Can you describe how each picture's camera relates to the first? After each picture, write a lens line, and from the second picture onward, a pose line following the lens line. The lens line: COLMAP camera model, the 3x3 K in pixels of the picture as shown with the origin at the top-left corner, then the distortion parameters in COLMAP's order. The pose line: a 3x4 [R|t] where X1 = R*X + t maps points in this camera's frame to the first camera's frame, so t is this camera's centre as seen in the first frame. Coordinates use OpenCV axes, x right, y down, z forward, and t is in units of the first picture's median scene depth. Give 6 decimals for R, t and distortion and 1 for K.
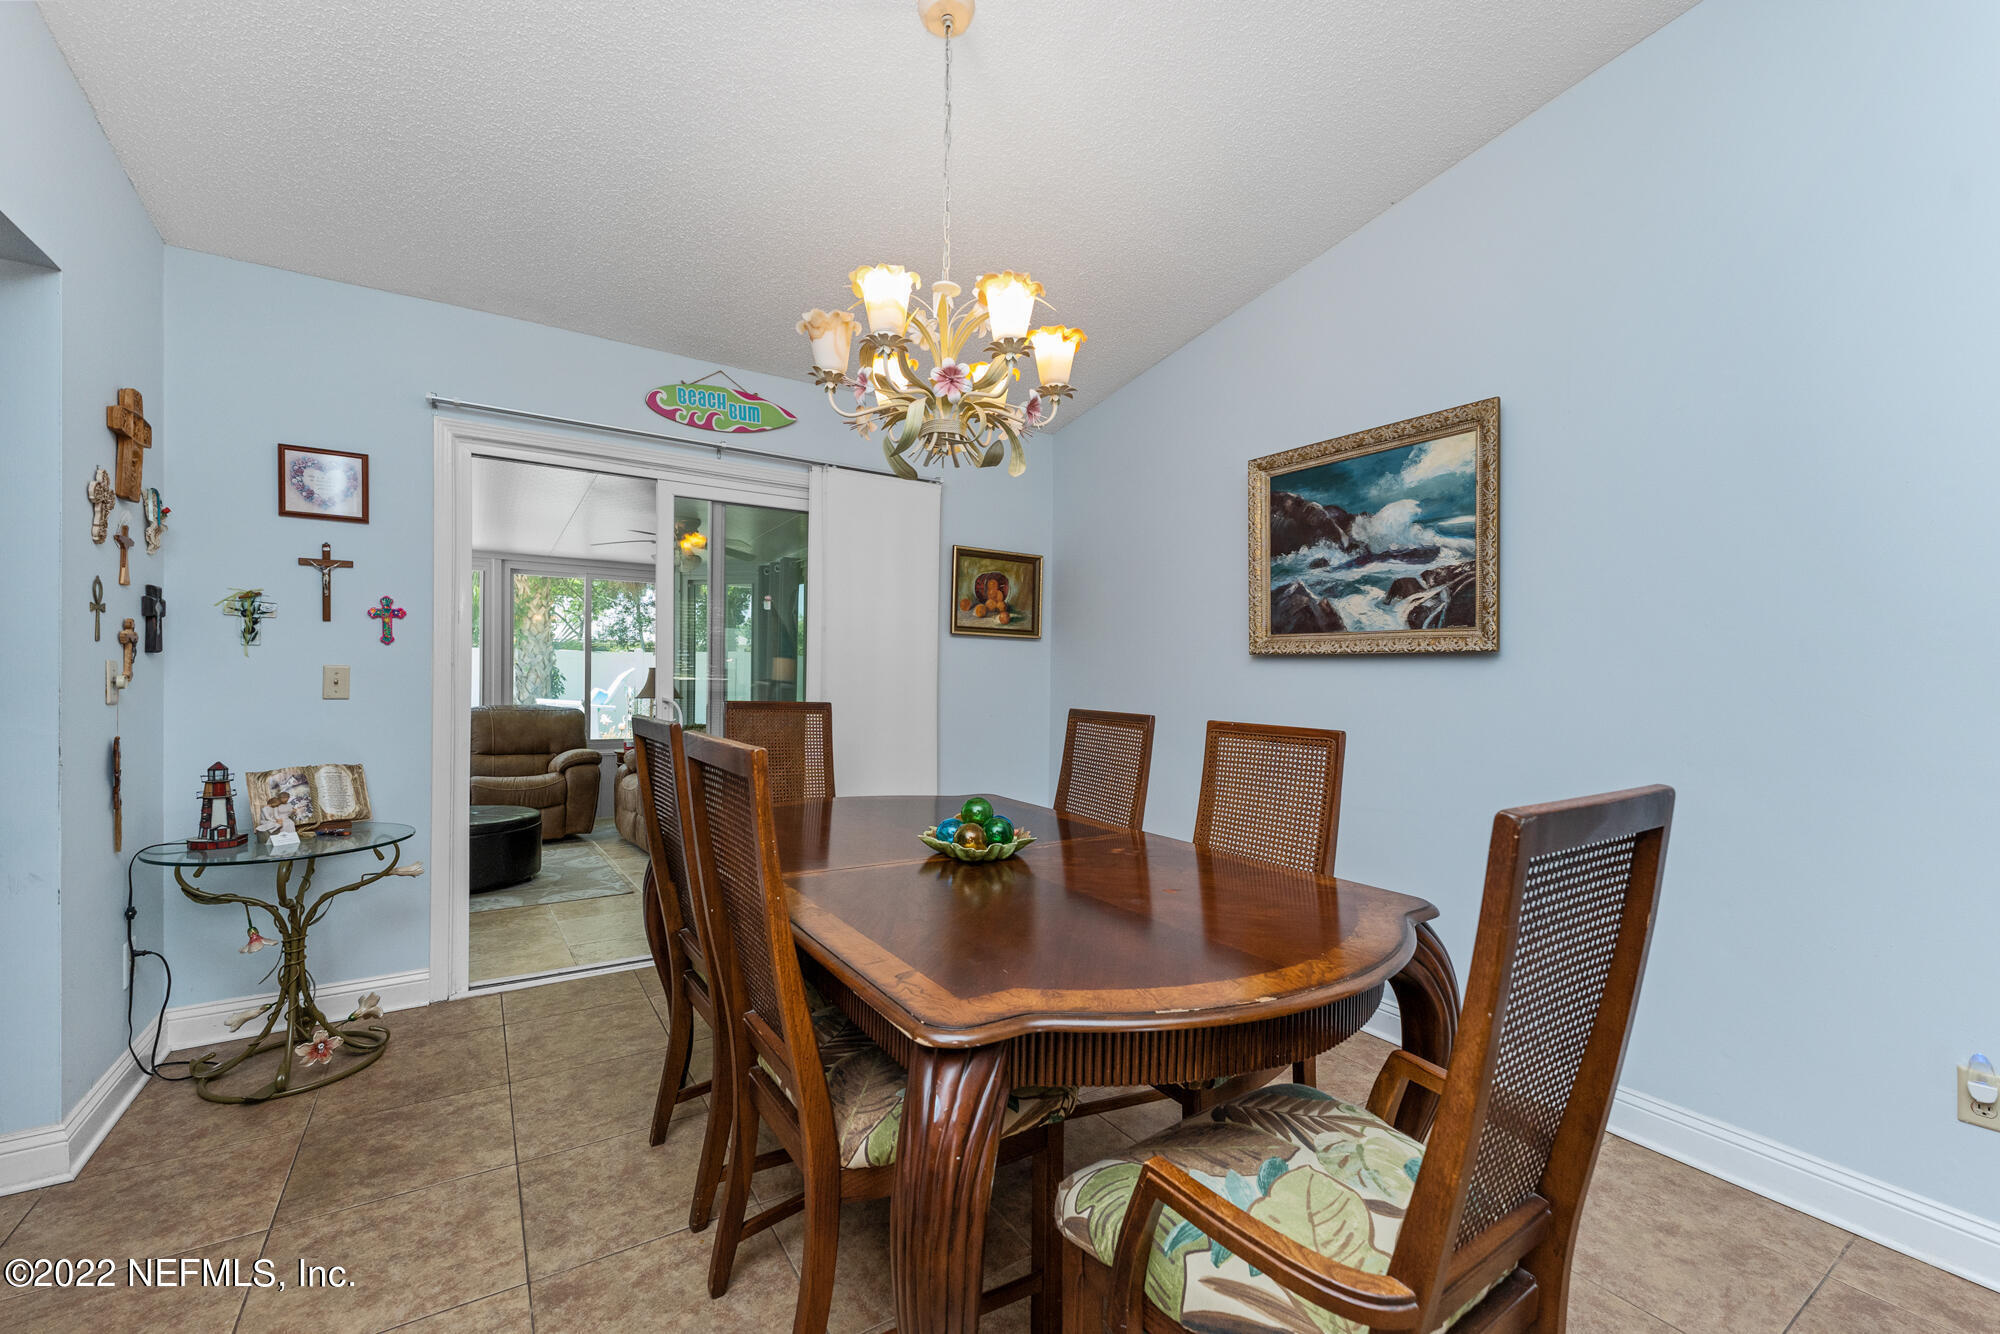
lens RADIAL K [[810.6, 0, 994.3], [0, 810.6, 674.3], [0, 0, 1]] dist [-0.000682, 0.000431]
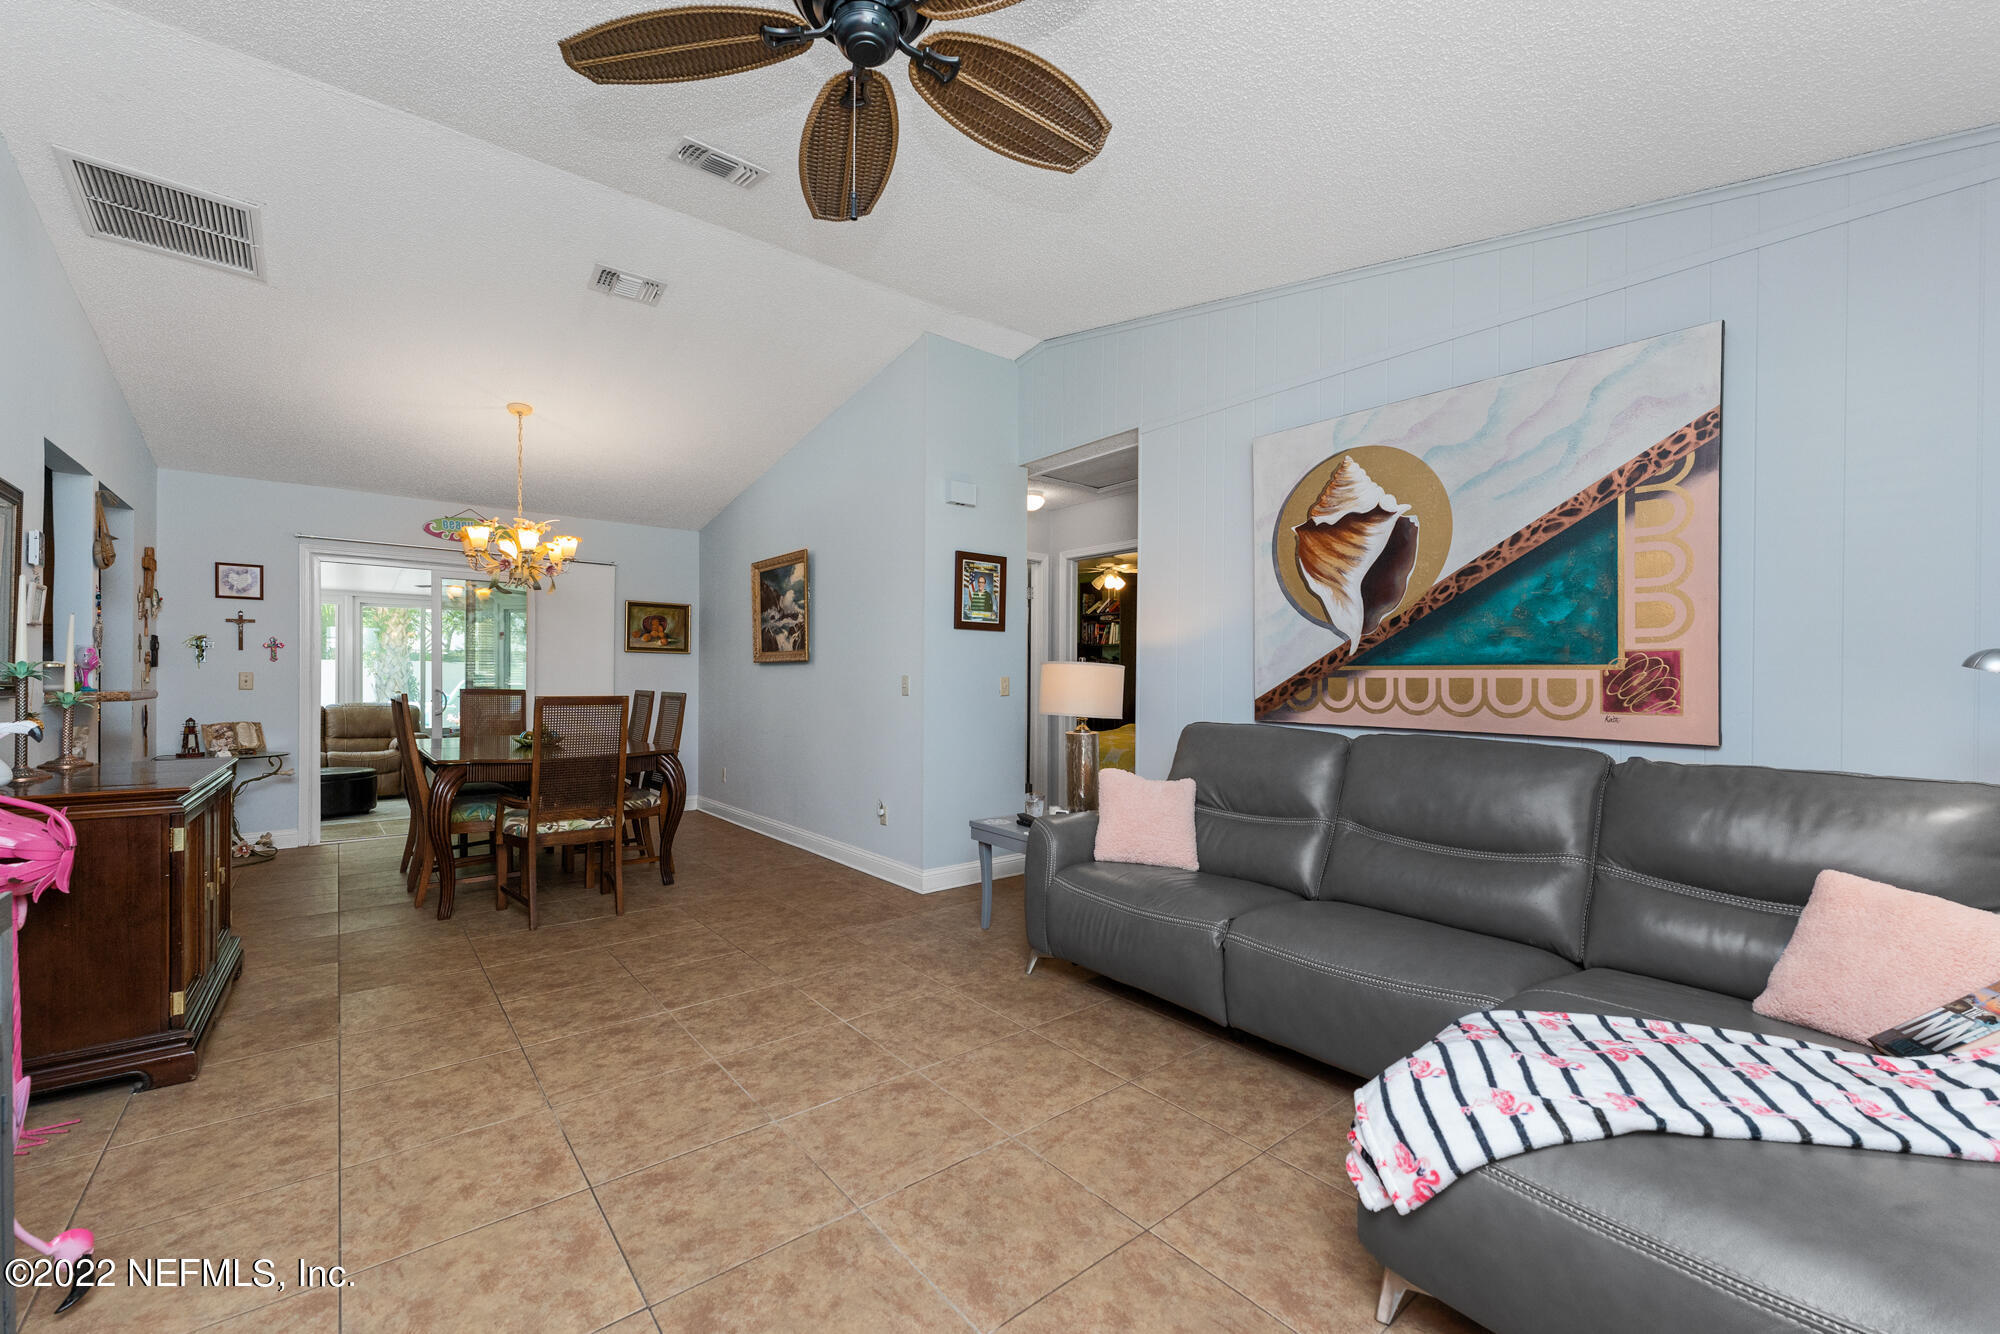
lens RADIAL K [[810.6, 0, 1002.6], [0, 810.6, 678.4], [0, 0, 1]] dist [-0.000682, 0.000431]
pose [[0.994274, -0.010583, 0.106332, 0.785983], [0.010784, 0.999941, -0.001315, 0.025617], [-0.106312, 0.002454, 0.994330, -1.125205]]
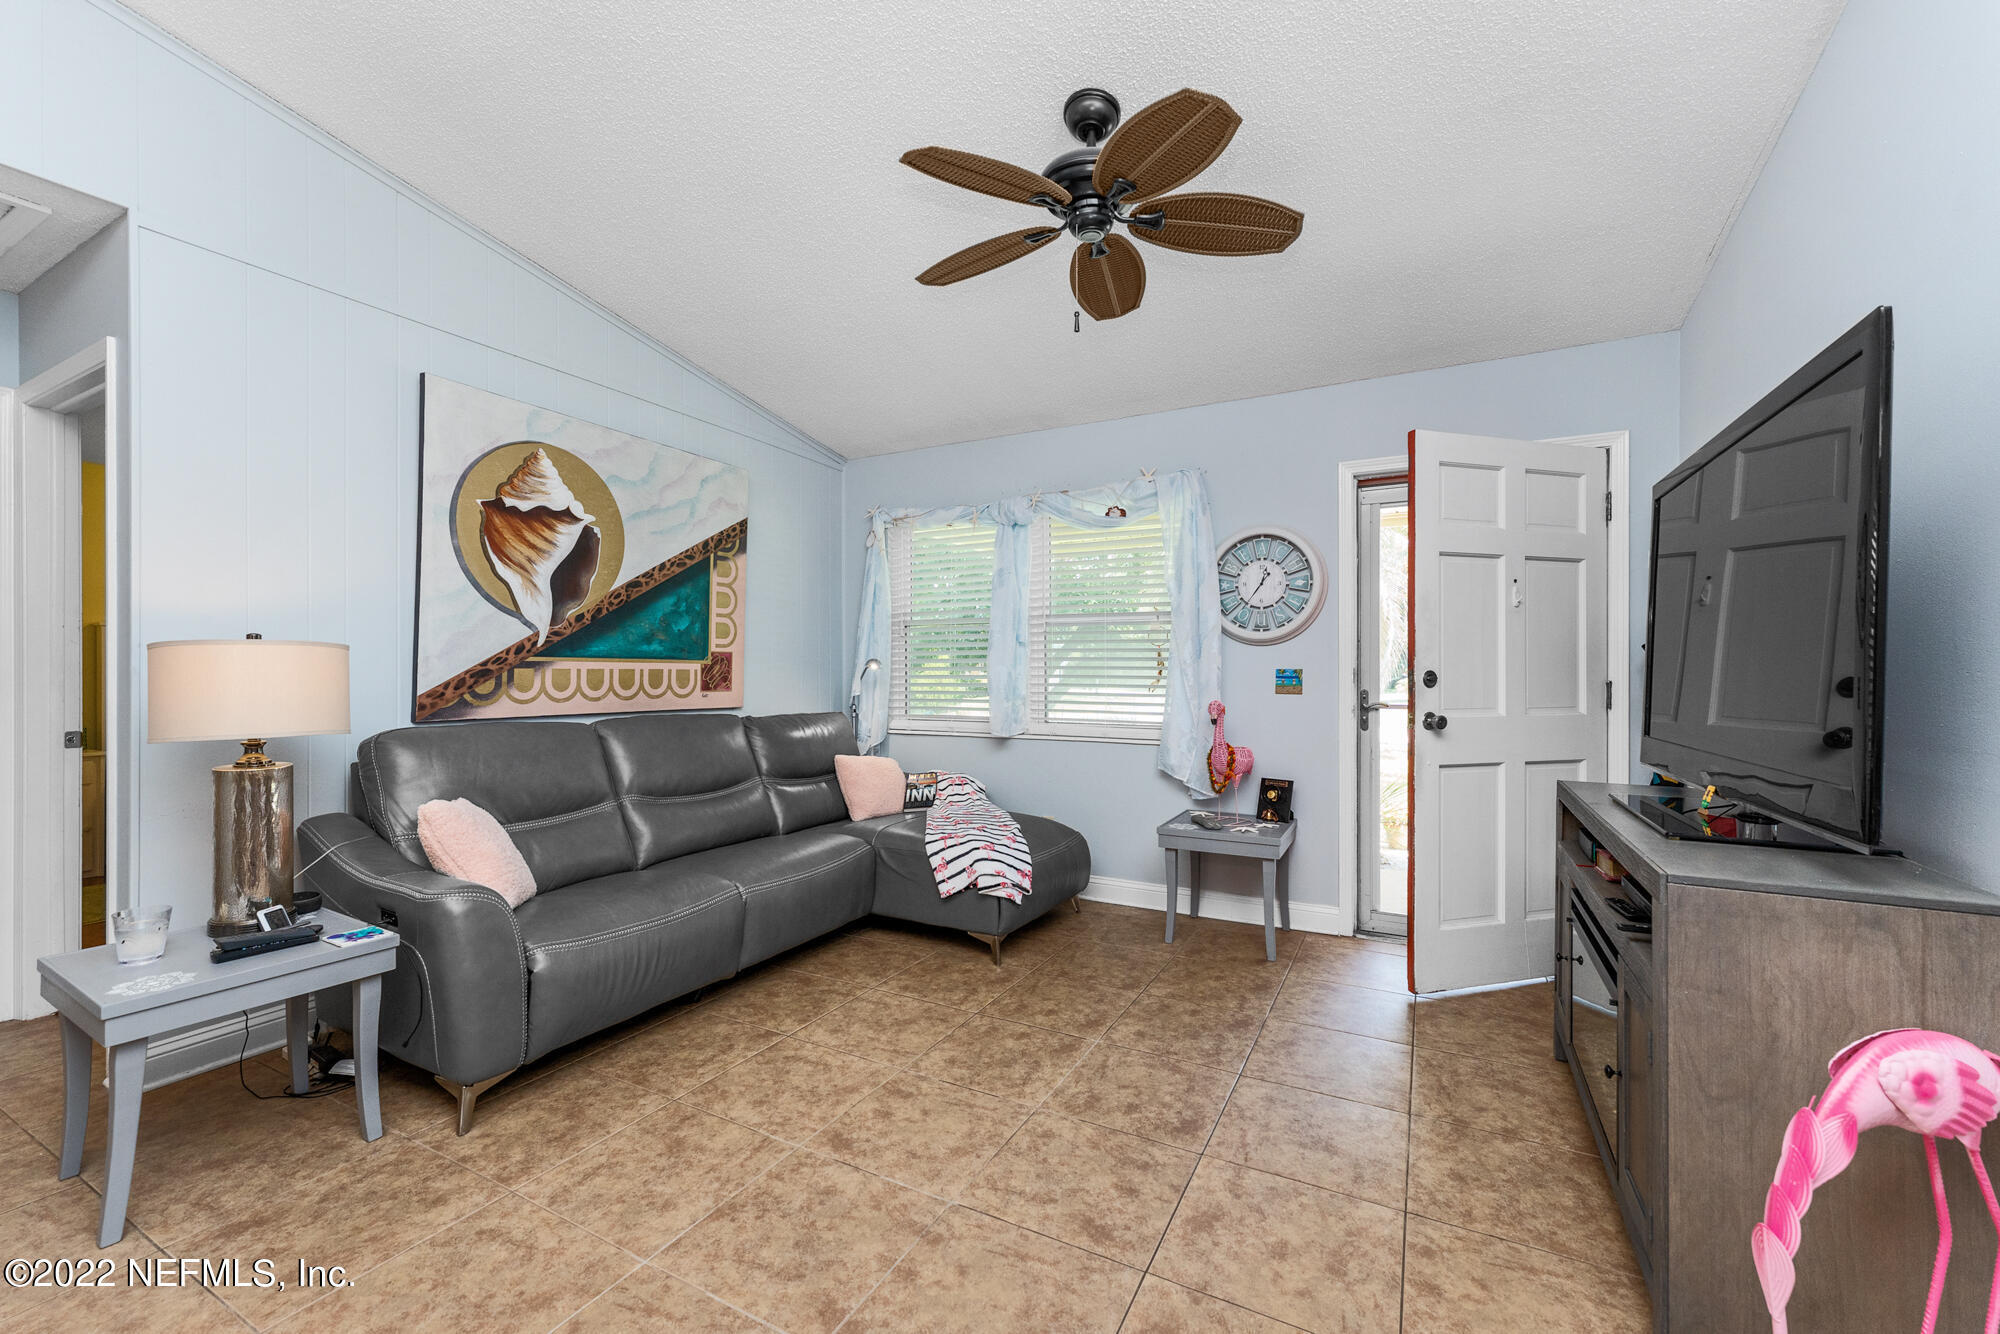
lens RADIAL K [[810.6, 0, 995.5], [0, 810.6, 665.3], [0, 0, 1]] dist [-0.000682, 0.000431]
pose [[-0.478318, -0.010688, 0.878122, -2.155834], [-0.006679, 0.999941, 0.008533, -0.040955], [-0.878162, -0.001784, -0.478361, 3.258123]]
